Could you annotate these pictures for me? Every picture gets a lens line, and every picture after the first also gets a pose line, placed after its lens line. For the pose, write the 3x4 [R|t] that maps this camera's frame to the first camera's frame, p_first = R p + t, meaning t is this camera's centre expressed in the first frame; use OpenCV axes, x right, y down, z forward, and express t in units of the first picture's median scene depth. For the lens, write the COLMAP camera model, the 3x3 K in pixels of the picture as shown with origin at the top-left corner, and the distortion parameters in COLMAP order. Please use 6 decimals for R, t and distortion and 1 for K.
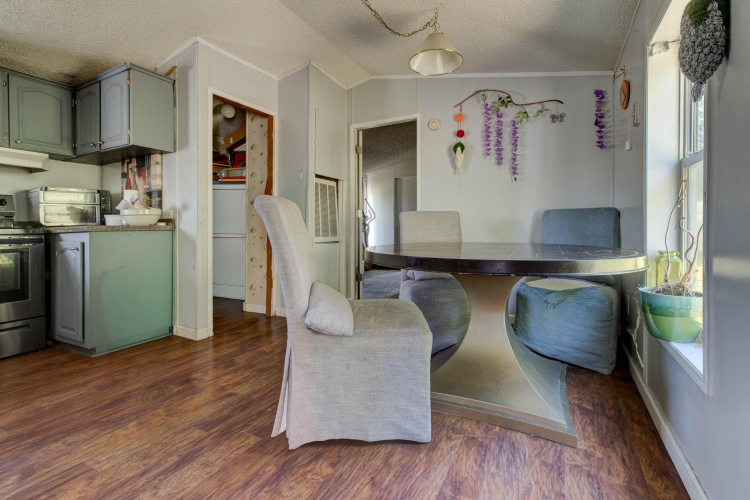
lens RADIAL K [[338.6, 0, 380.1], [0, 338.6, 226.7], [0, 0, 1]] dist [0.004208, -0.000729]
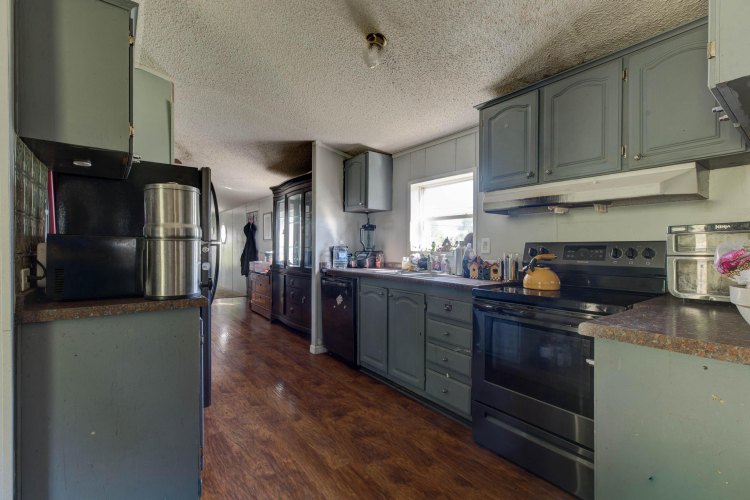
lens RADIAL K [[338.6, 0, 368.2], [0, 338.6, 247.1], [0, 0, 1]] dist [0.004208, -0.000729]
pose [[-0.447269, 0.007293, -0.894370, -0.268477], [0.004508, 0.999972, 0.005900, -0.085482], [0.894388, -0.001393, -0.447290, 0.774191]]
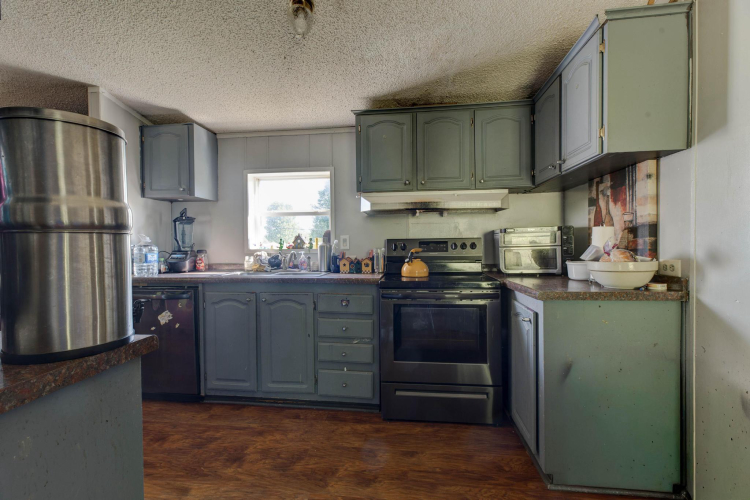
lens RADIAL K [[338.6, 0, 369.6], [0, 338.6, 248.5], [0, 0, 1]] dist [0.004208, -0.000729]
pose [[0.343829, 0.016445, -0.938888, -0.284122], [0.011693, 0.999694, 0.021792, -0.084652], [0.938960, -0.018472, 0.343531, 0.366015]]
